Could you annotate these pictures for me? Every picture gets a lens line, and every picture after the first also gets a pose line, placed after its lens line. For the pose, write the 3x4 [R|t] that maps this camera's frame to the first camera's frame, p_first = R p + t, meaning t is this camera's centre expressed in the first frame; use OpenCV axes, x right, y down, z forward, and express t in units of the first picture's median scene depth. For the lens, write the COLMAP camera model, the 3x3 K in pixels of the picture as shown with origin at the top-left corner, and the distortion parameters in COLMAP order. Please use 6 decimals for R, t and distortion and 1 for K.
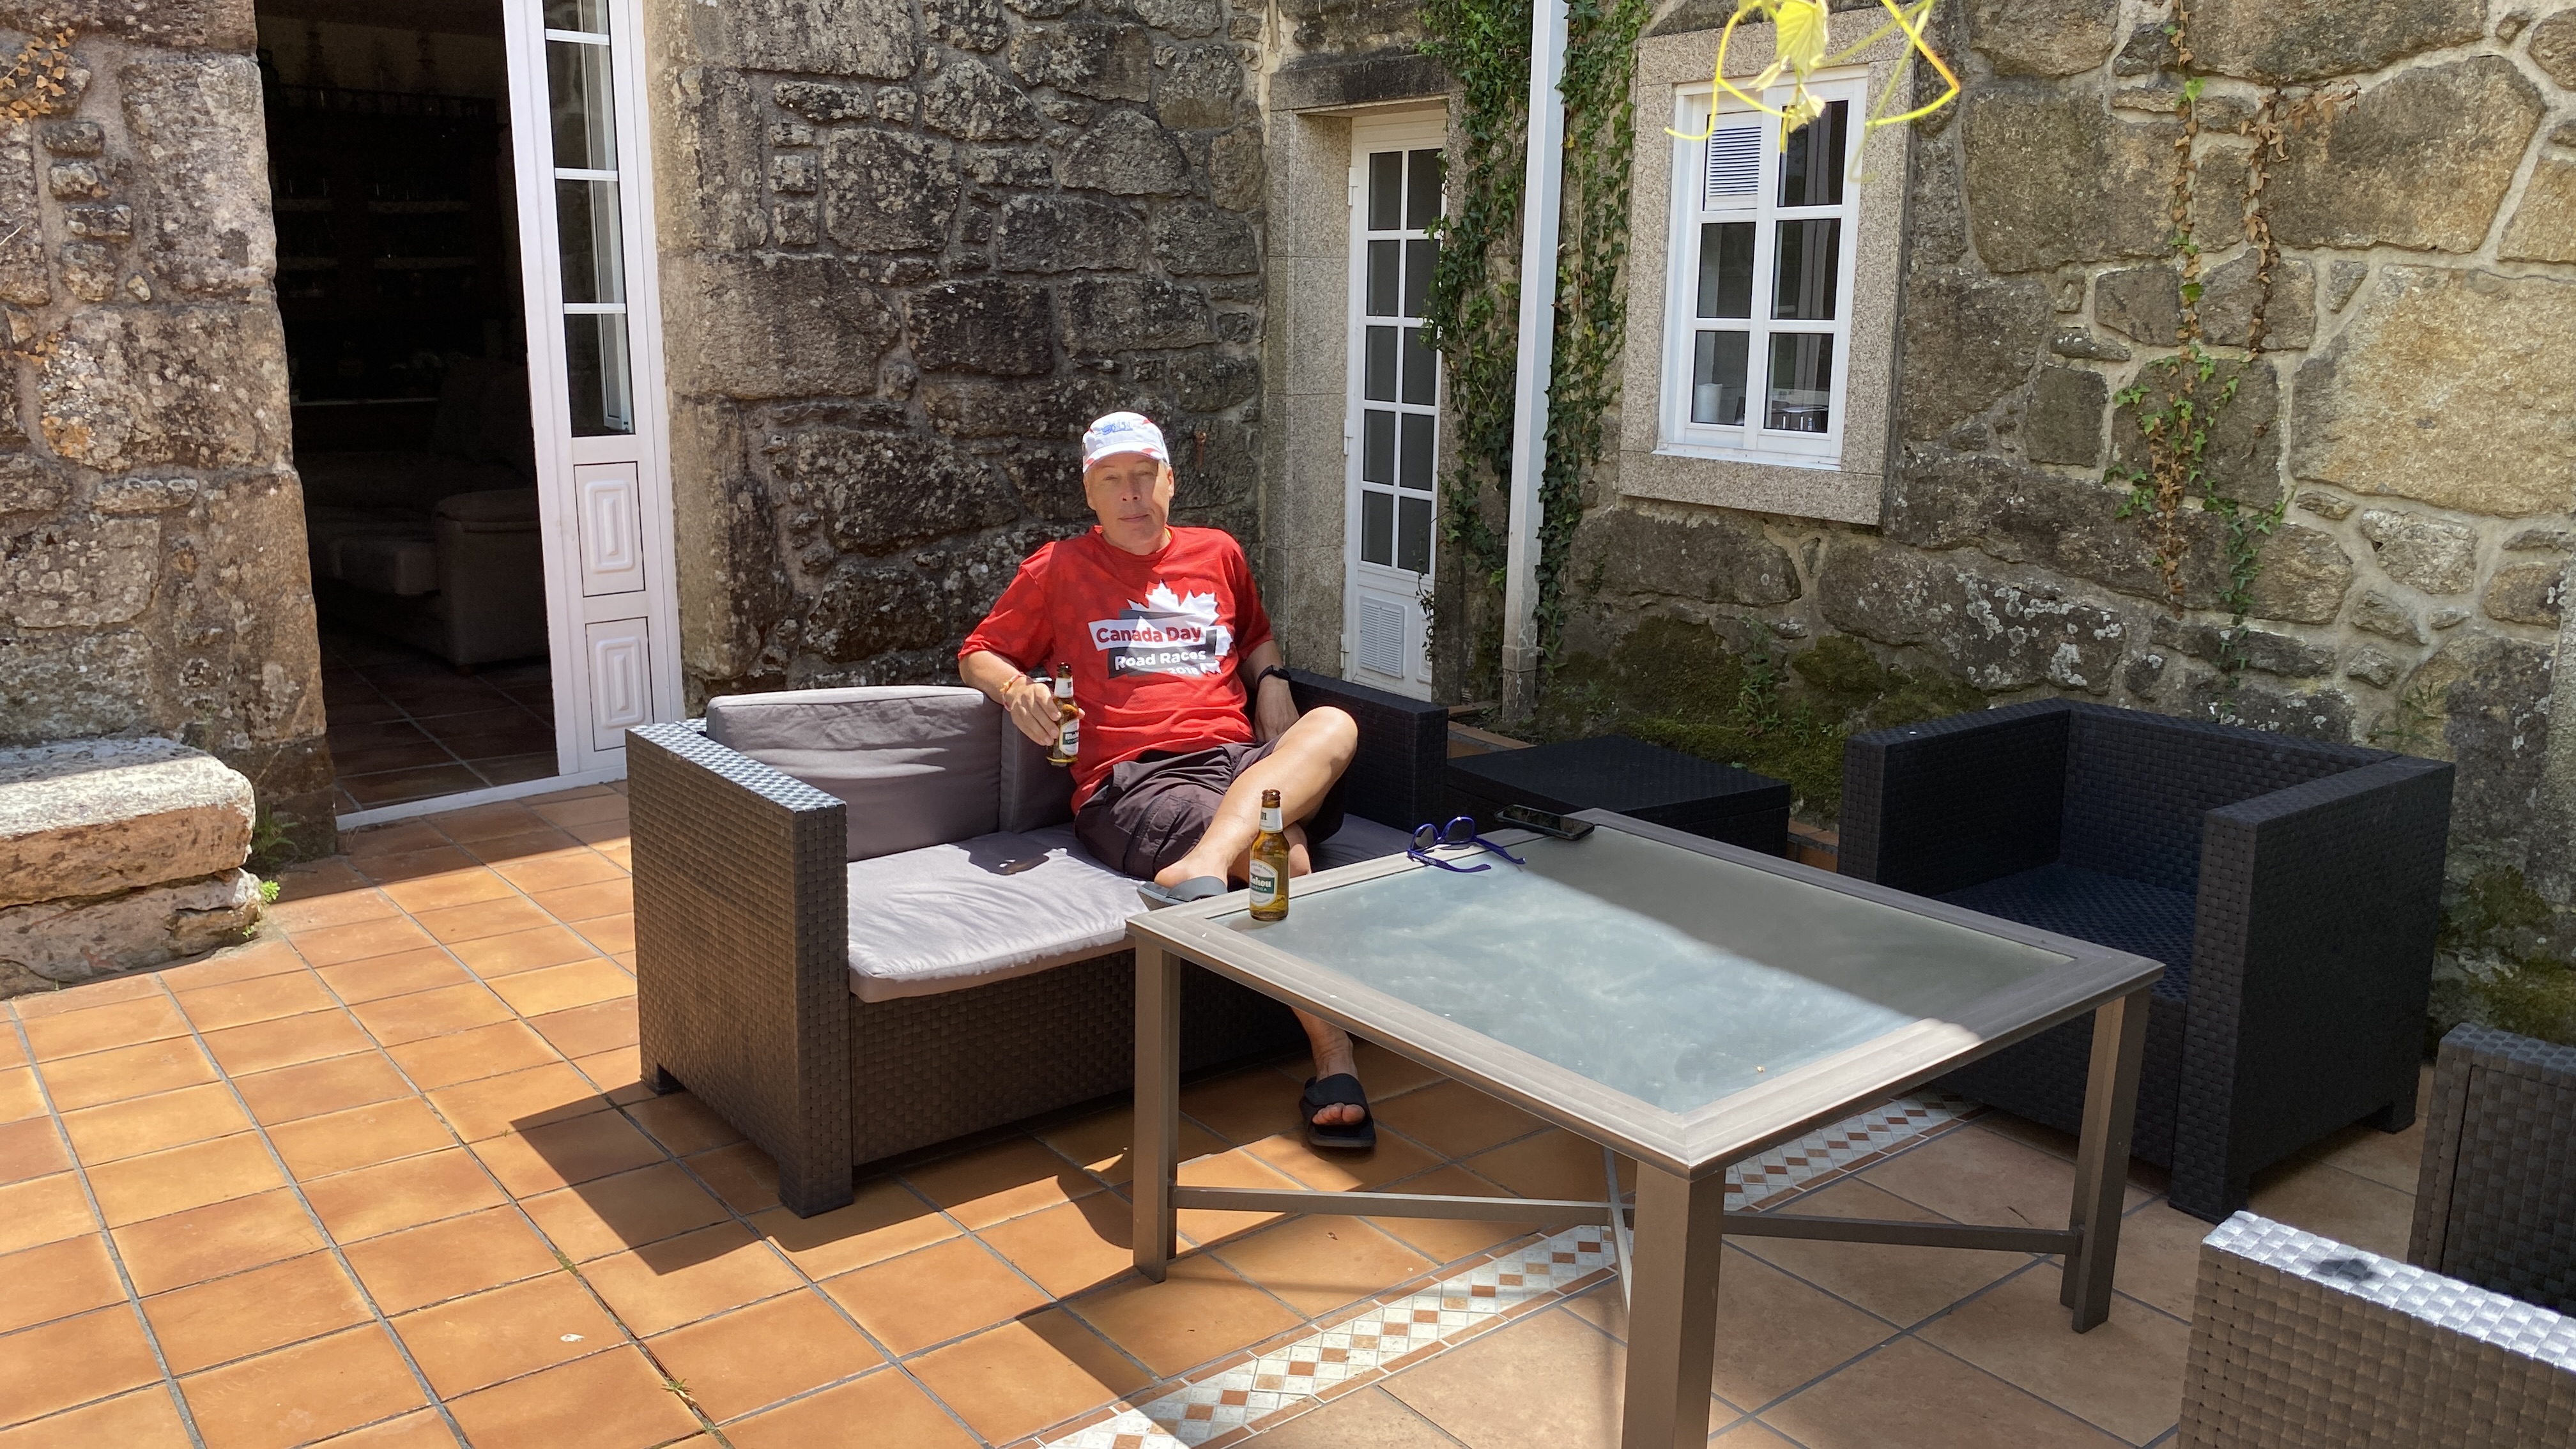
lens RADIAL K [[1904.6, 0, 1288.0], [0, 1904.6, 724.5], [0, 0, 1]] dist [0.091345, -0.150431]
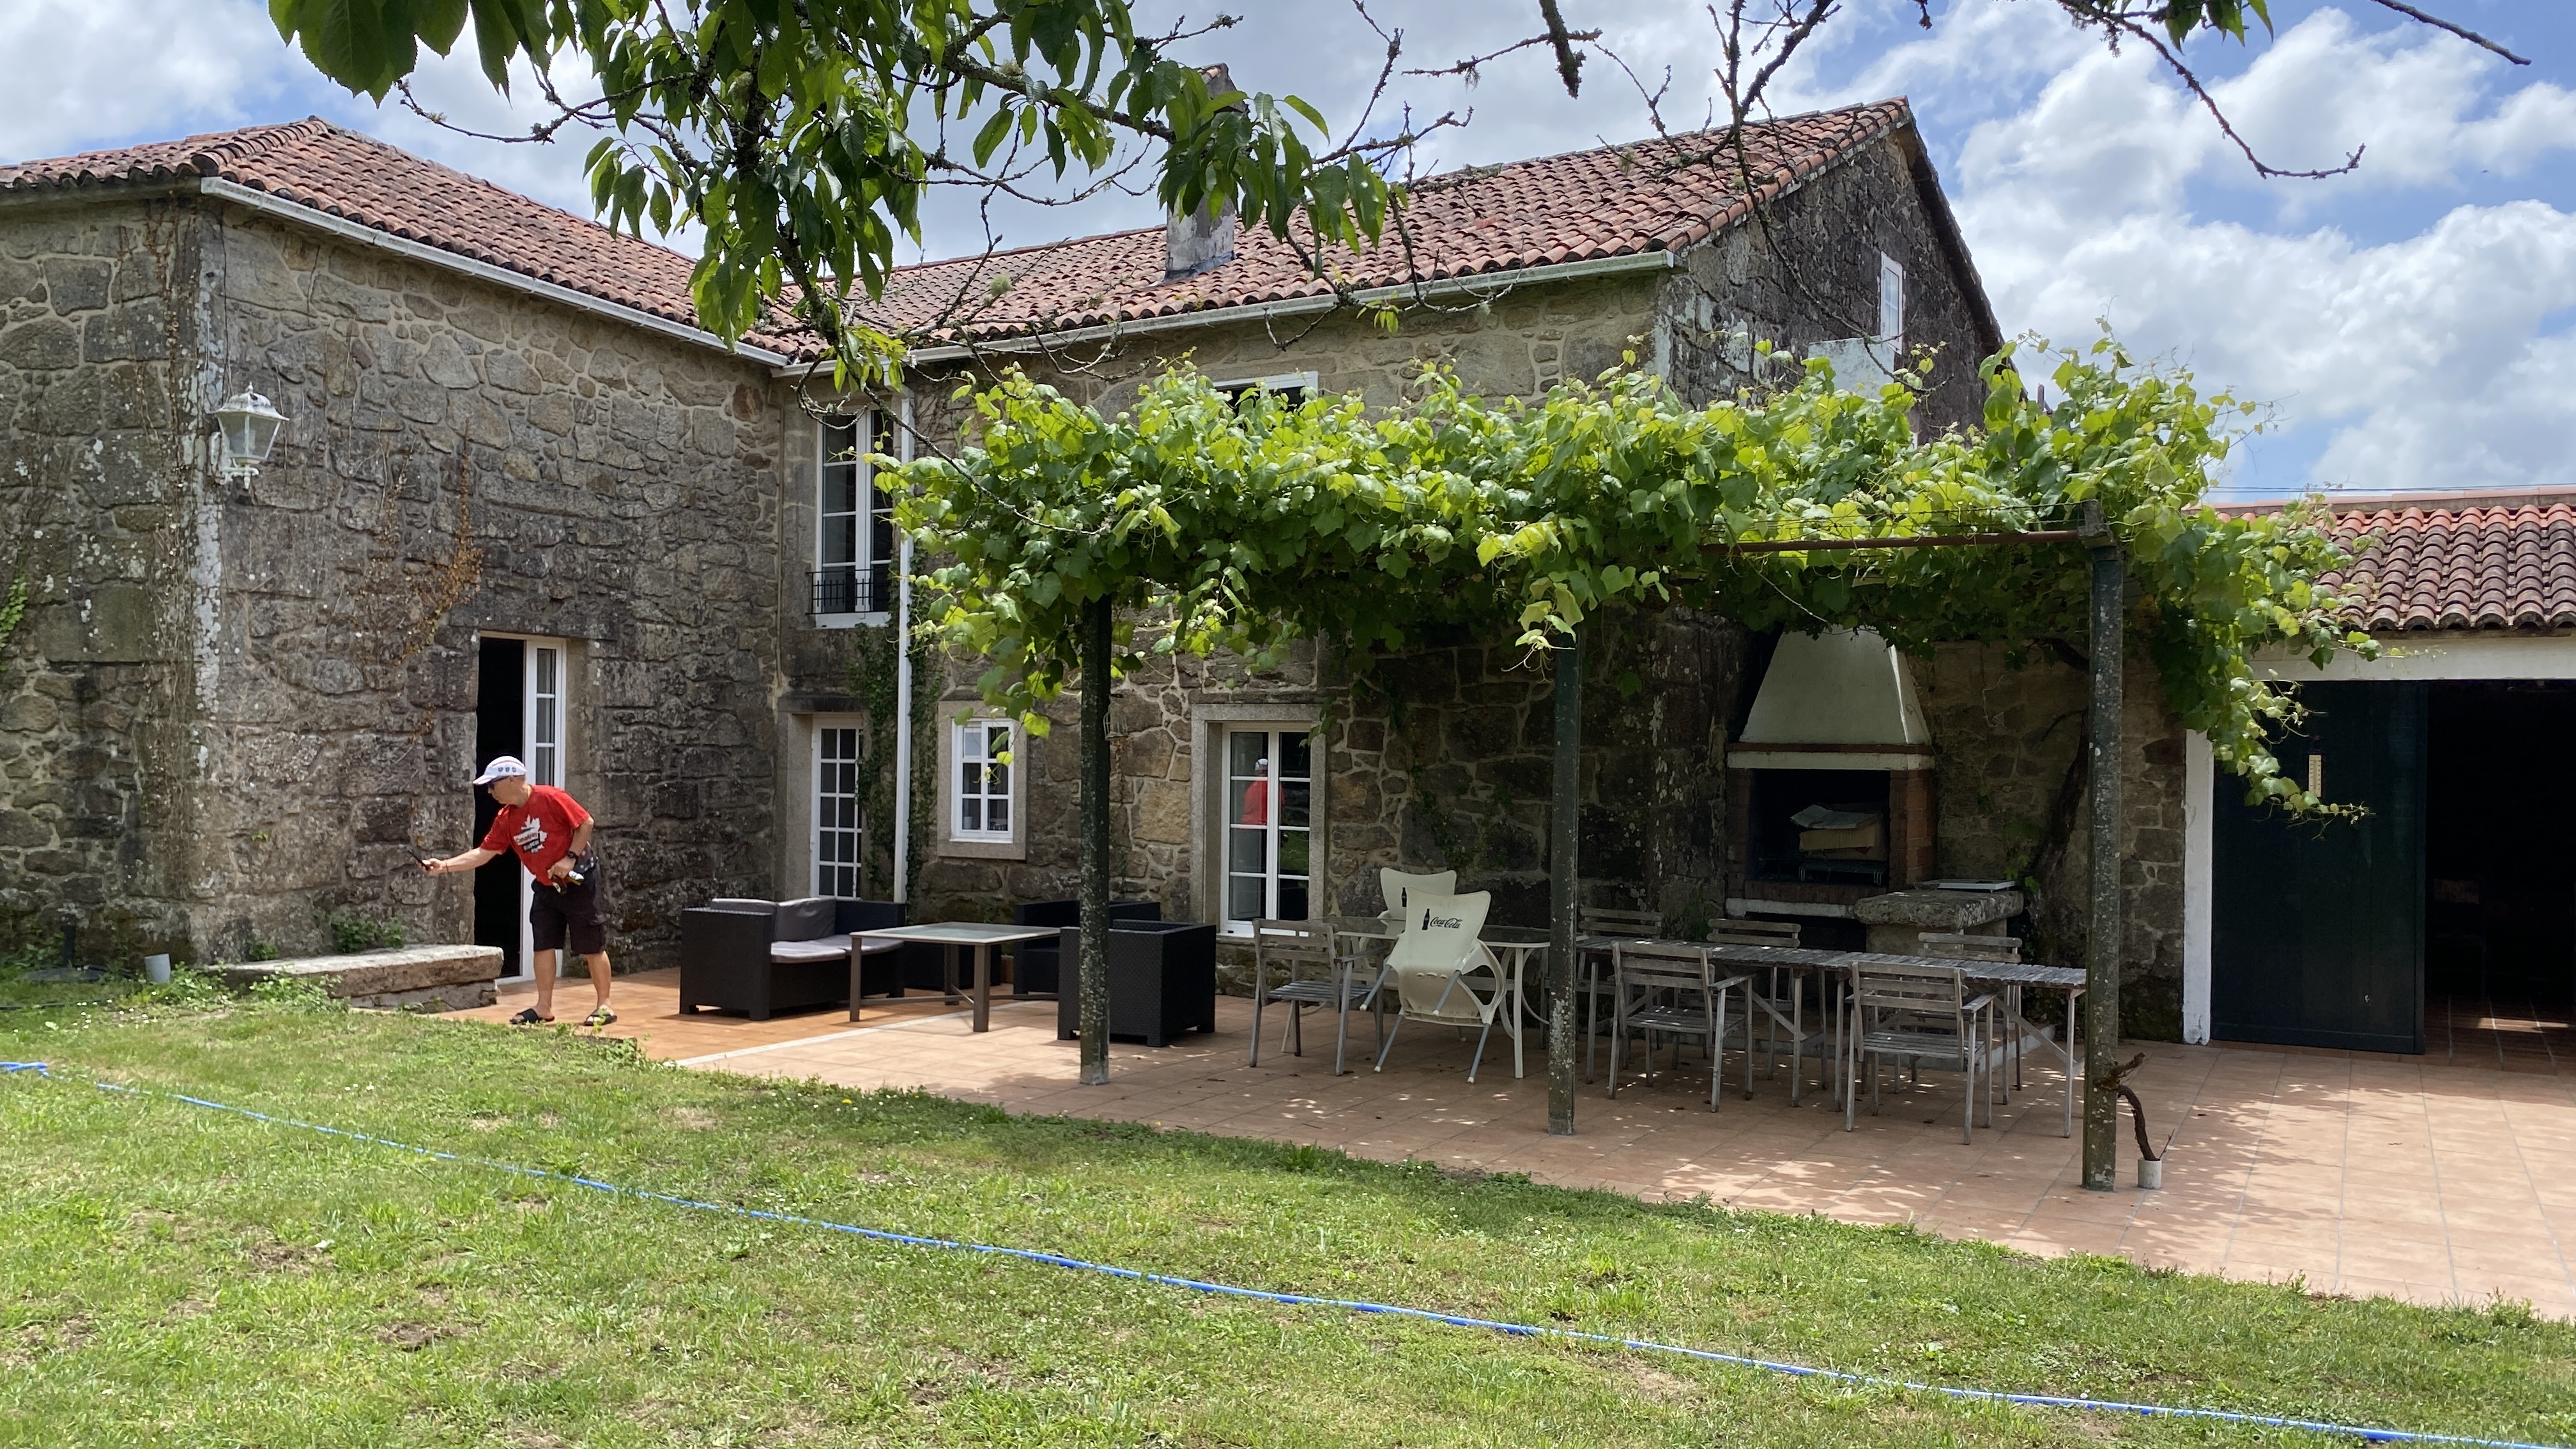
lens RADIAL K [[1904.6, 0, 1288.0], [0, 1904.6, 724.5], [0, 0, 1]] dist [0.091345, -0.150431]
pose [[0.917846, 0.008355, 0.396849, -0.447816], [0.086423, 0.971587, -0.220338, 0.338920], [-0.387415, 0.236534, 0.891045, -1.663304]]
